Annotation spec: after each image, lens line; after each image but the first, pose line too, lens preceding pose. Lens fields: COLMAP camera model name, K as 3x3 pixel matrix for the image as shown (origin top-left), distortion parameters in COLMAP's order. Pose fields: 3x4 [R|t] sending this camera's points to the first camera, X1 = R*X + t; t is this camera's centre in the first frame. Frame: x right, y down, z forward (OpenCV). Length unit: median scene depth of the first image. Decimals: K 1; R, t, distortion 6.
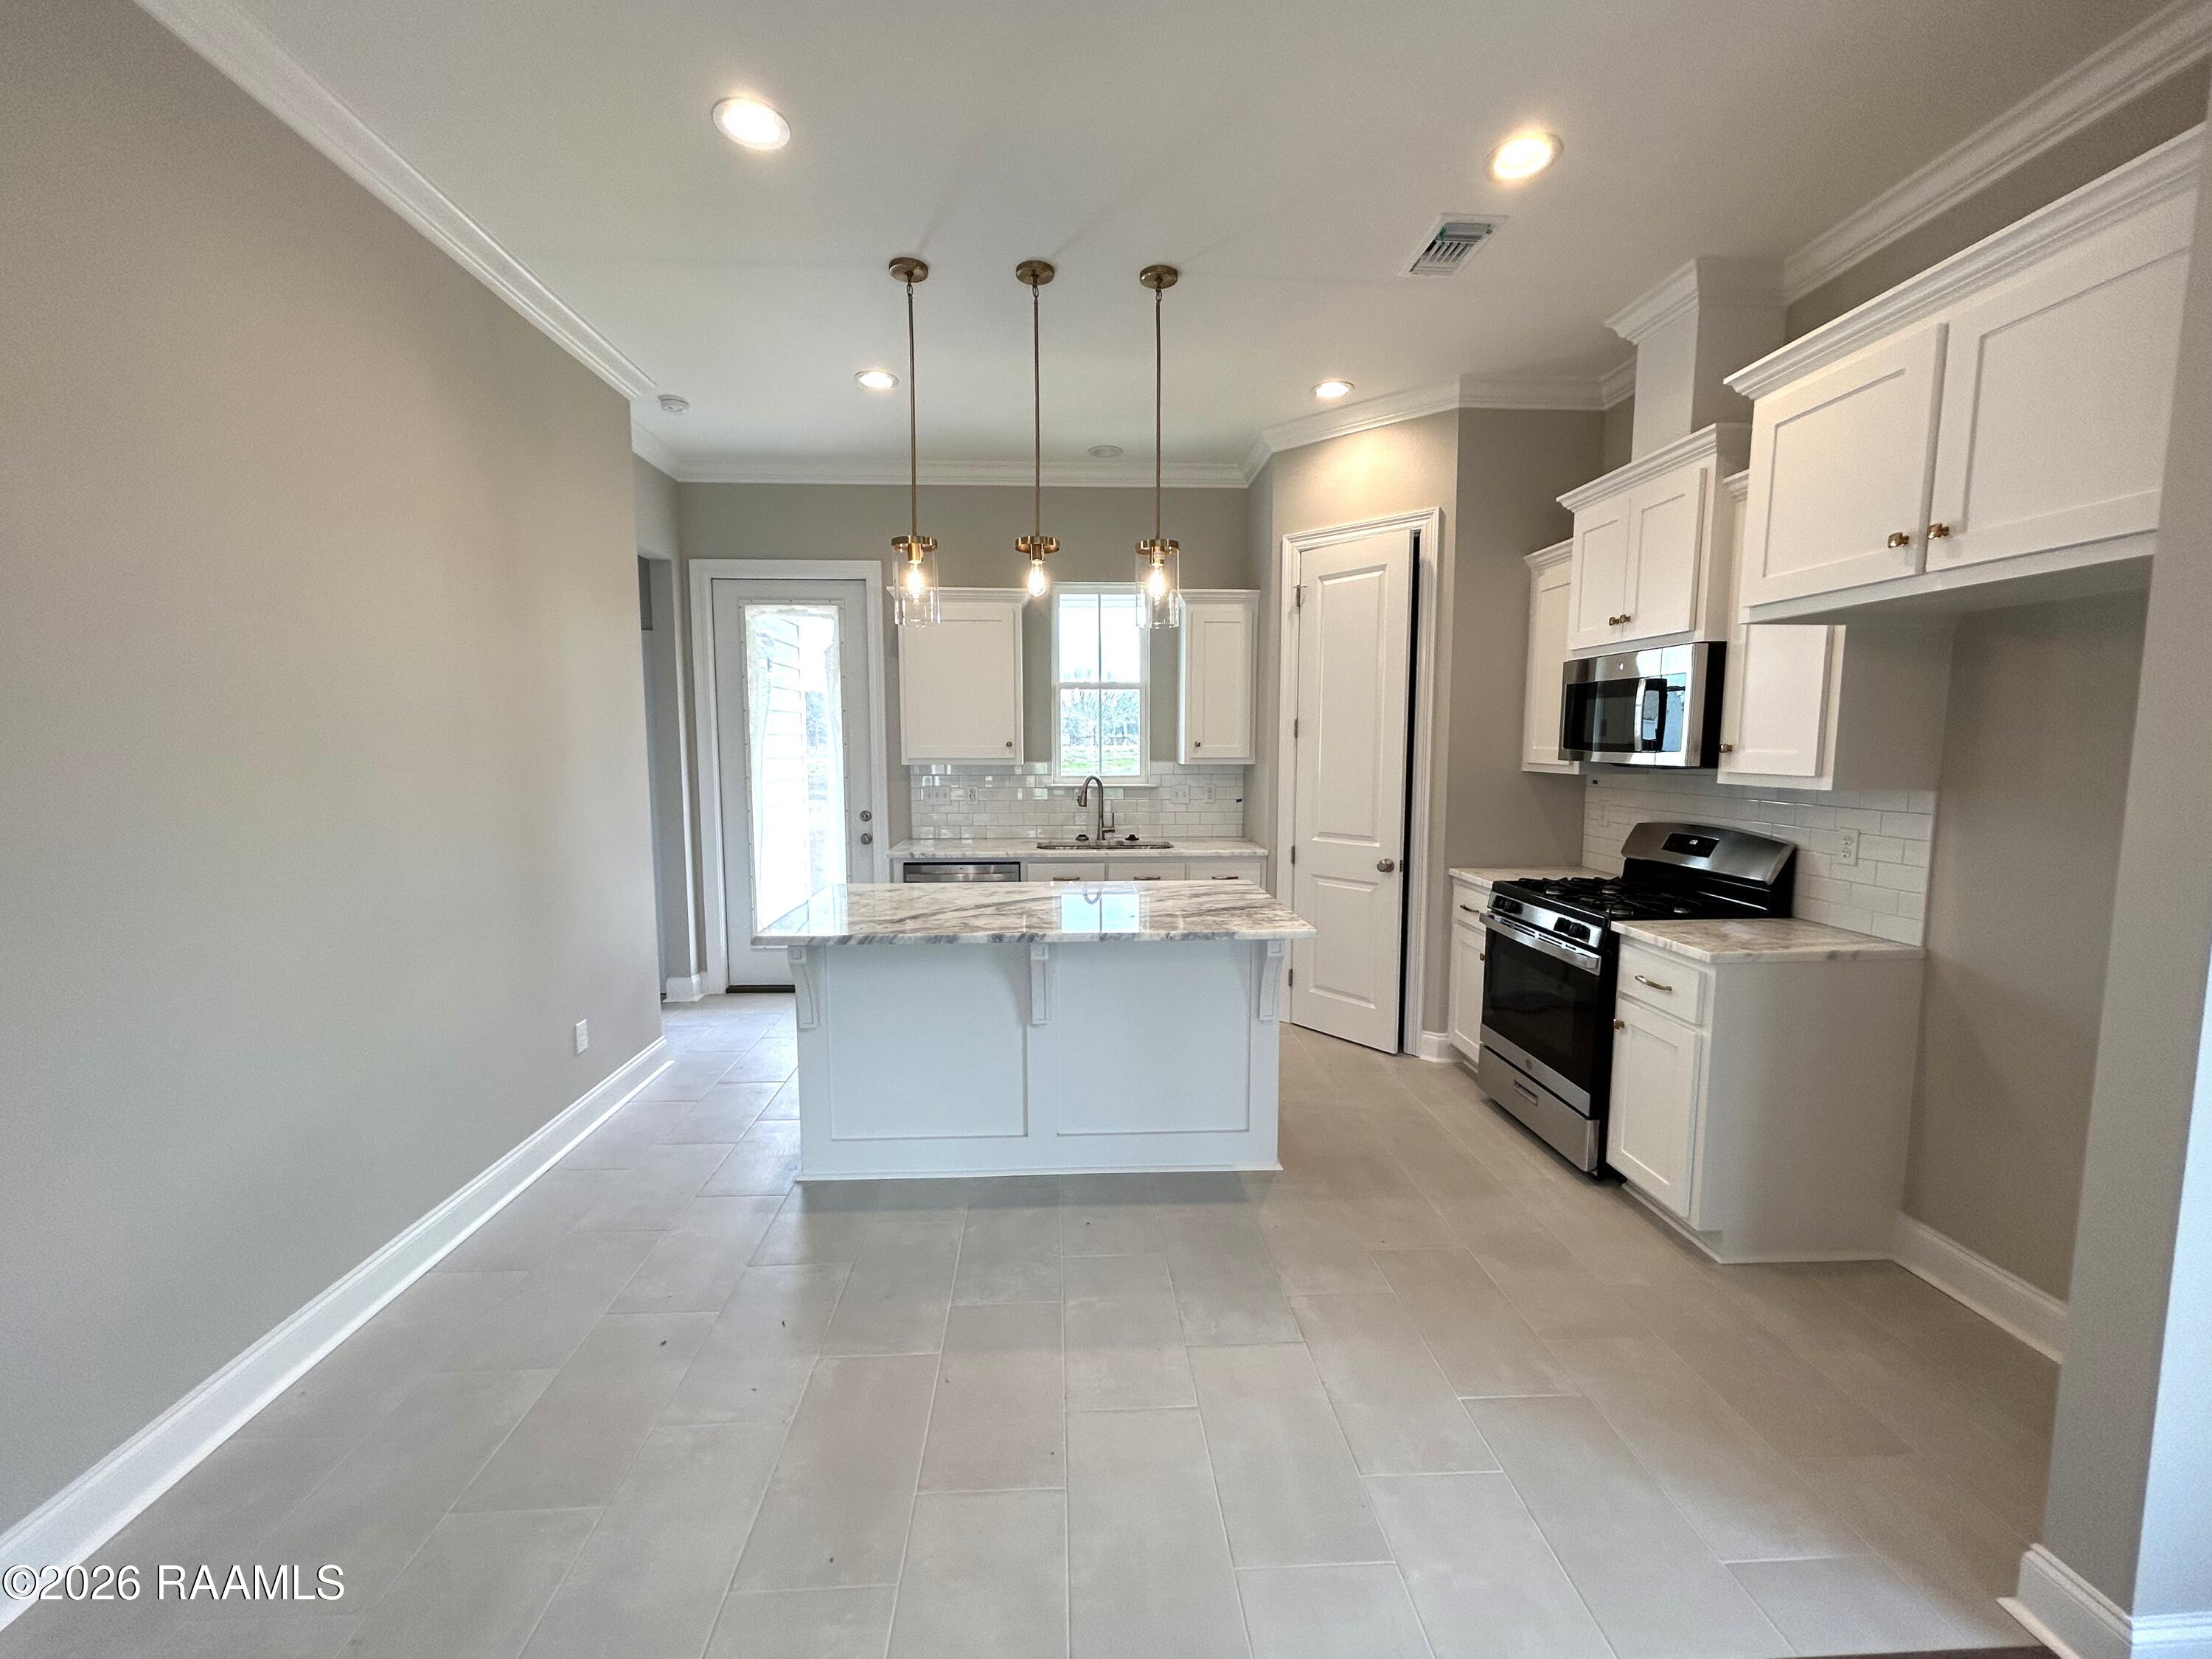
lens RADIAL K [[890.0, 0, 1099.7], [0, 890.0, 828.6], [0, 0, 1]] dist [-0.001504, 0.000407]
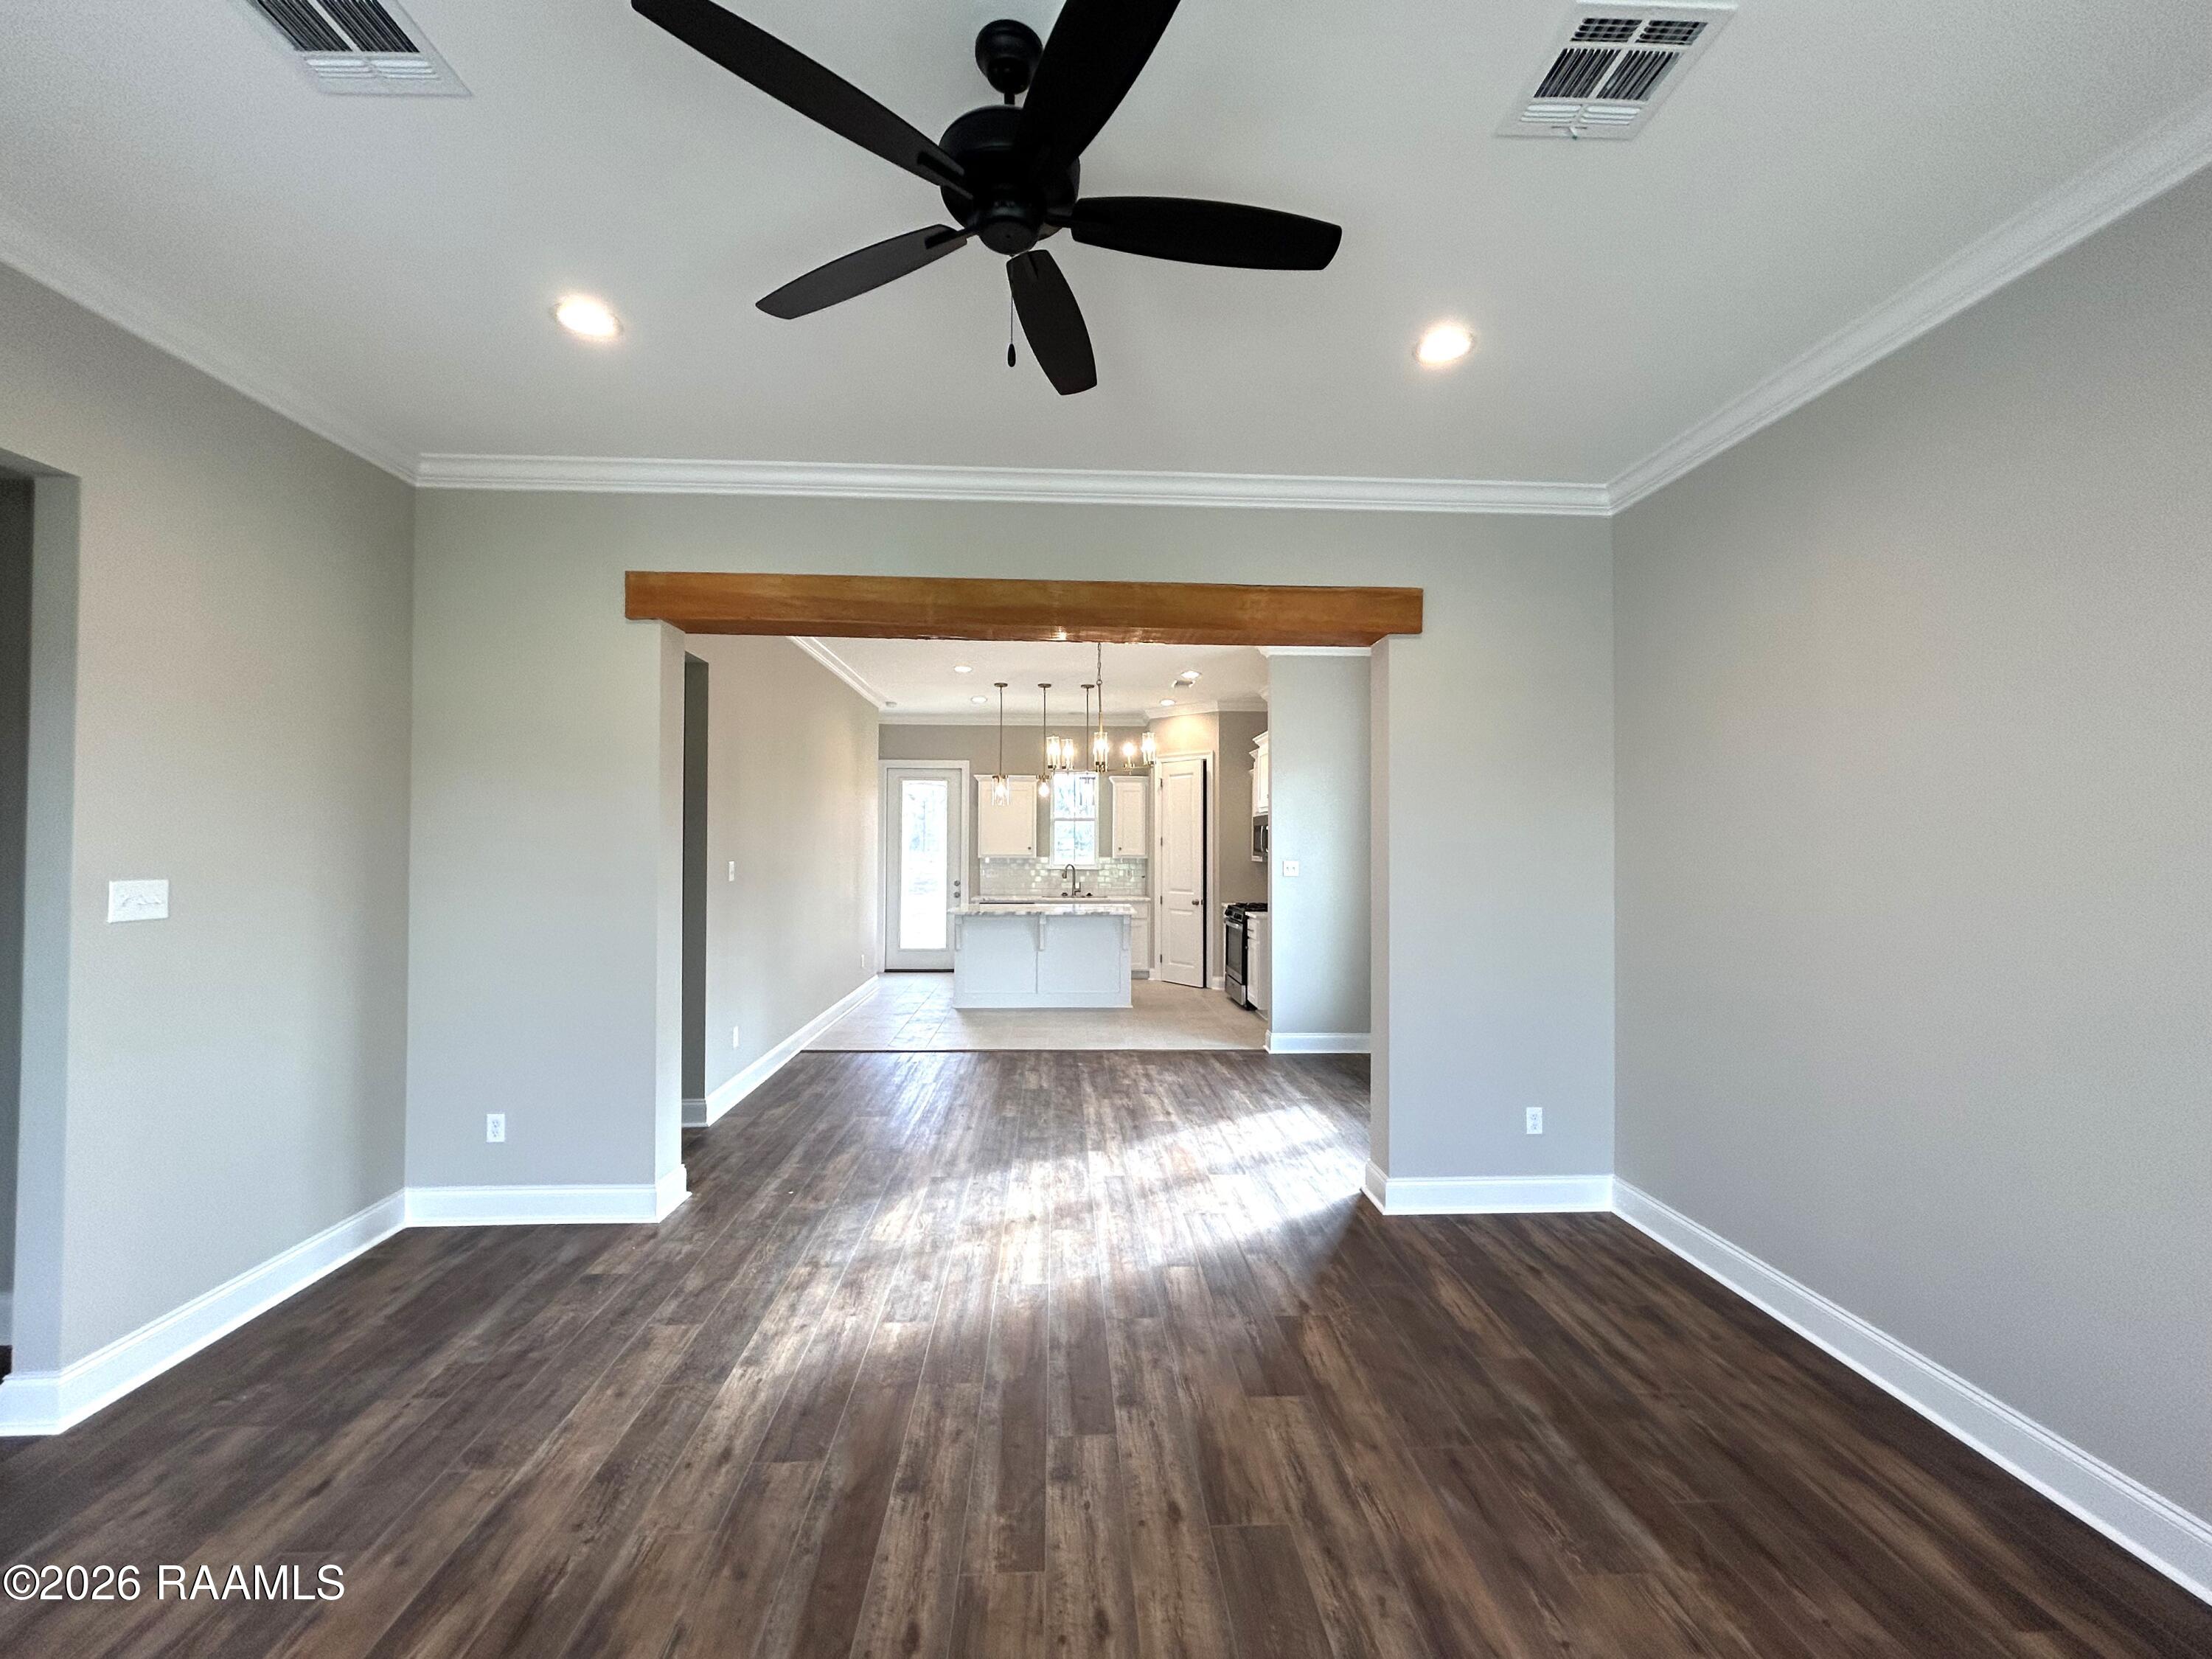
lens RADIAL K [[890.0, 0, 1099.7], [0, 890.0, 828.6], [0, 0, 1]] dist [-0.001504, 0.000407]
pose [[0.999958, 0.004966, -0.007721, 0.089519], [-0.005812, 0.993506, -0.113628, 0.110141], [0.007106, 0.113668, 0.993493, -1.238255]]
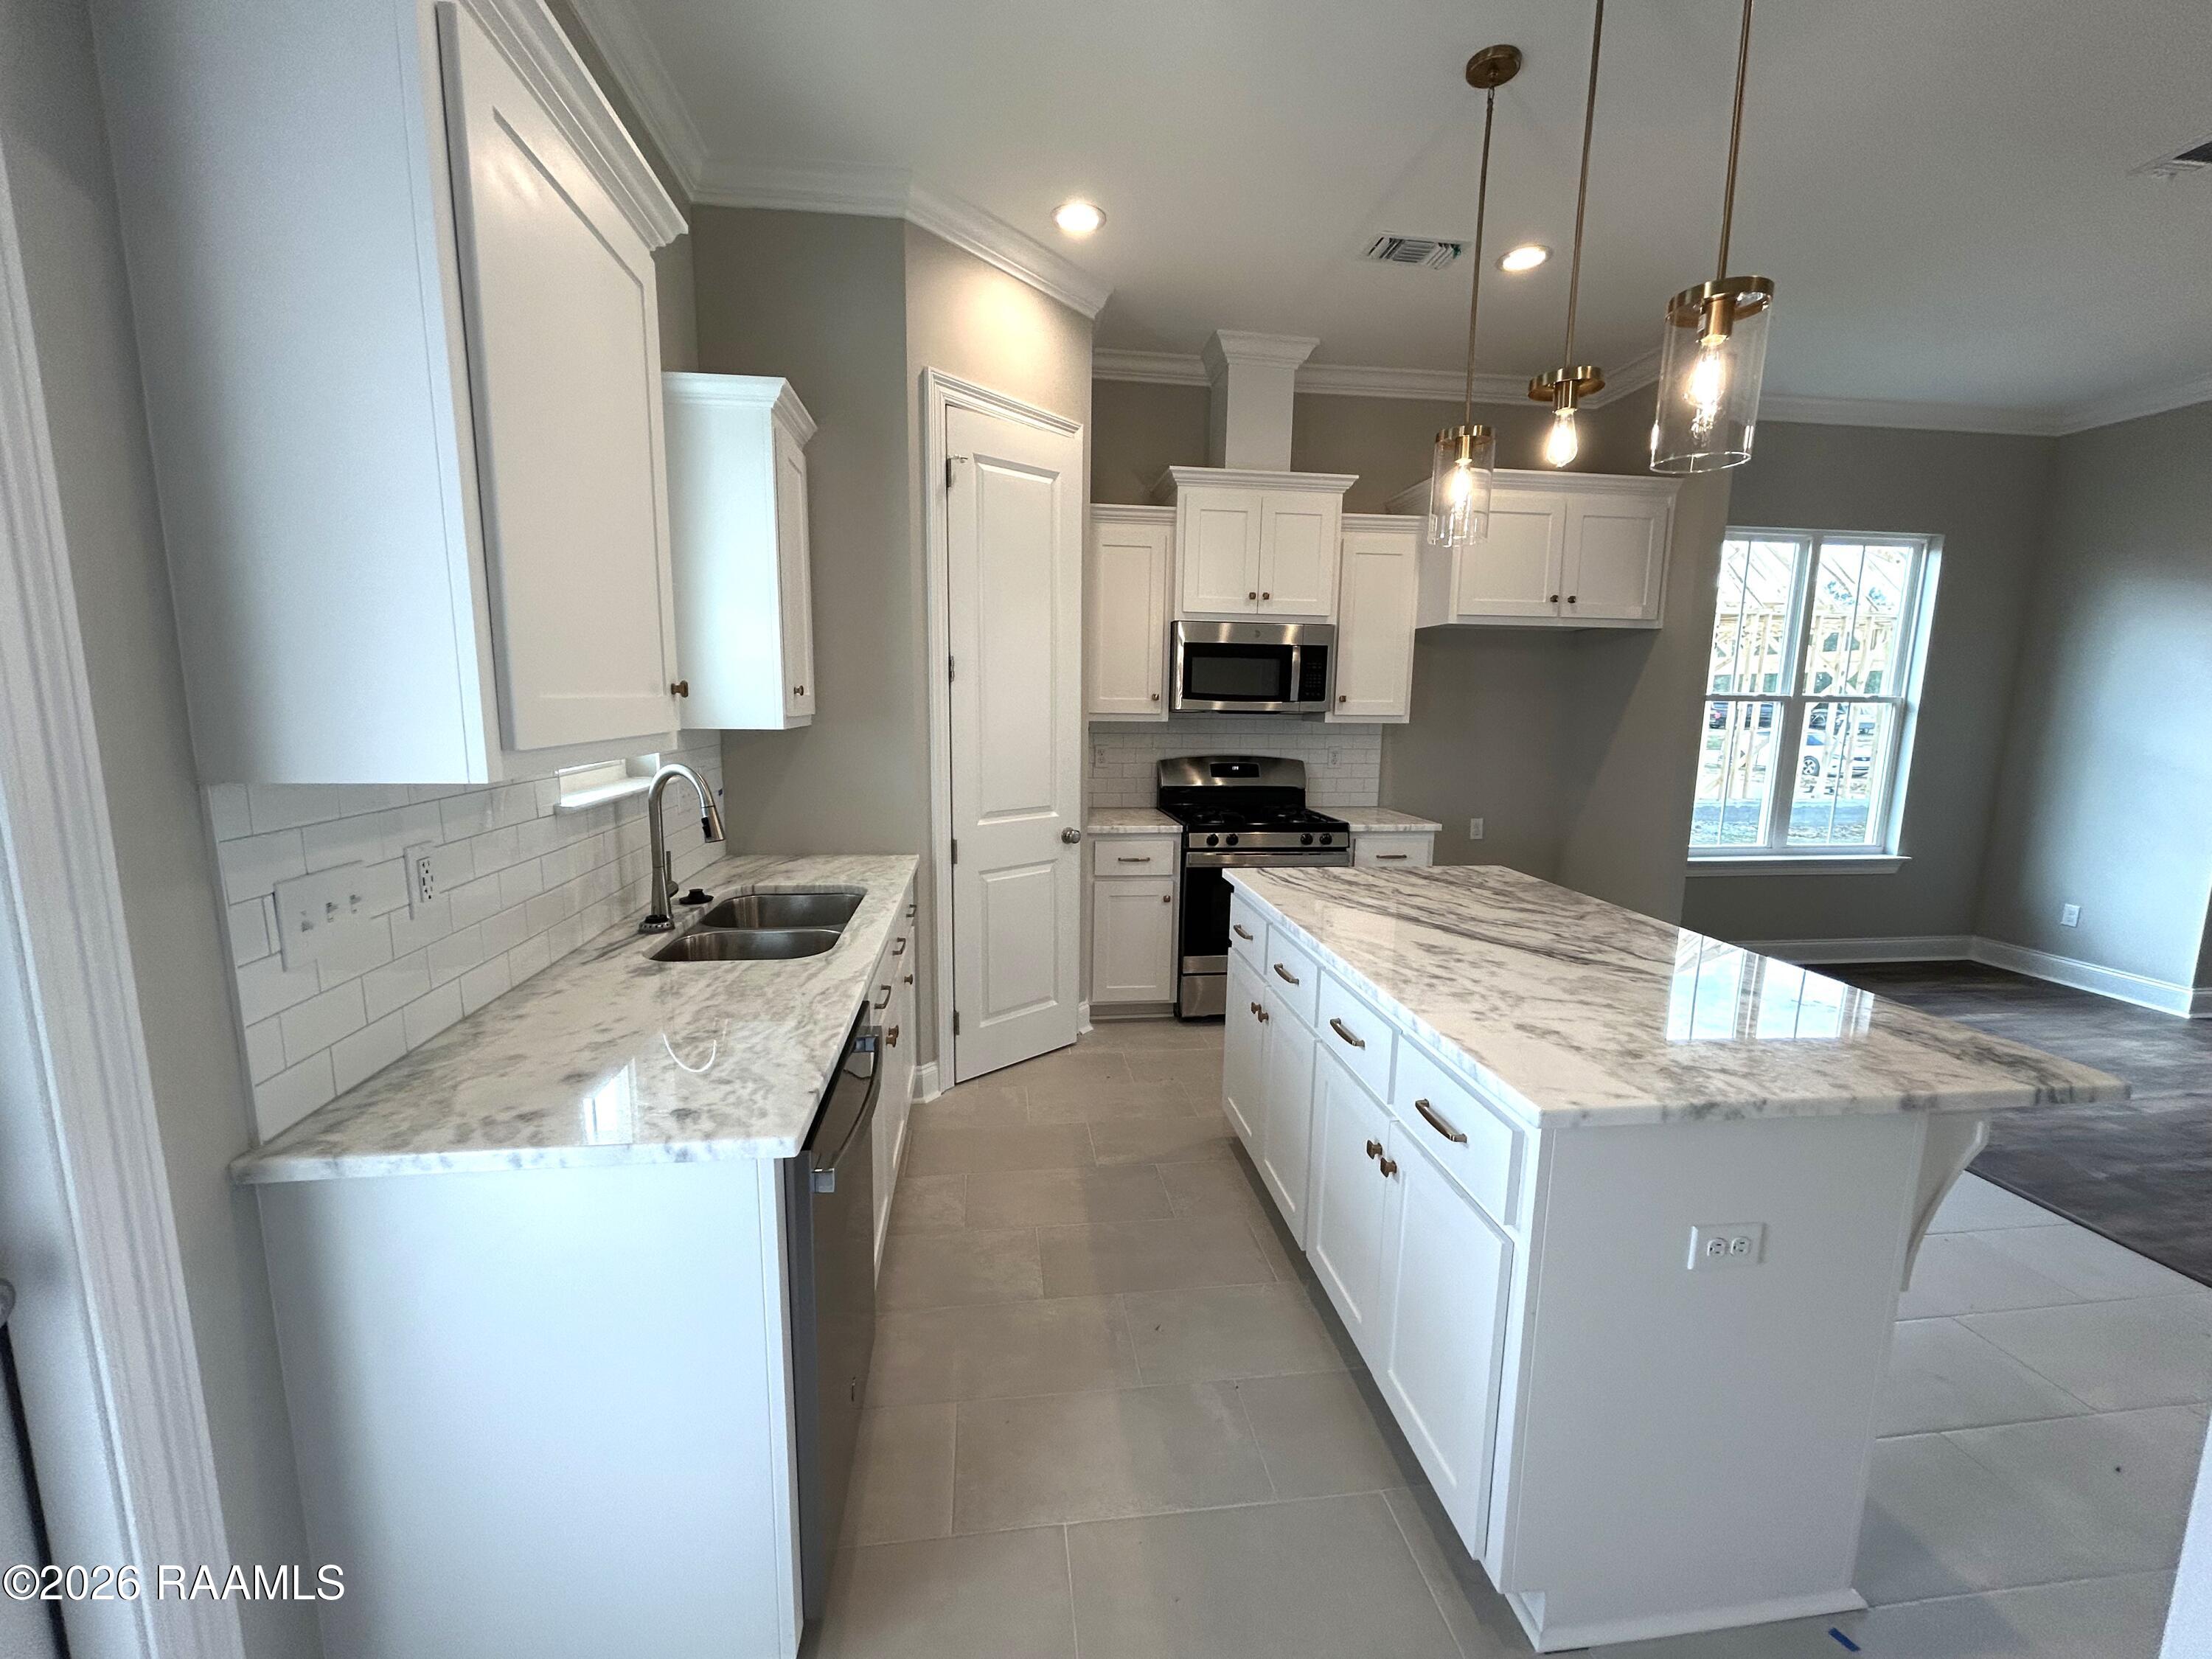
lens RADIAL K [[890.0, 0, 1099.7], [0, 890.0, 828.6], [0, 0, 1]] dist [-0.001504, 0.000407]
pose [[-0.072072, -0.154251, 0.985400, -0.507433], [0.083531, 0.983565, 0.160073, -0.096539], [-0.993896, 0.093848, -0.058002, 0.980069]]
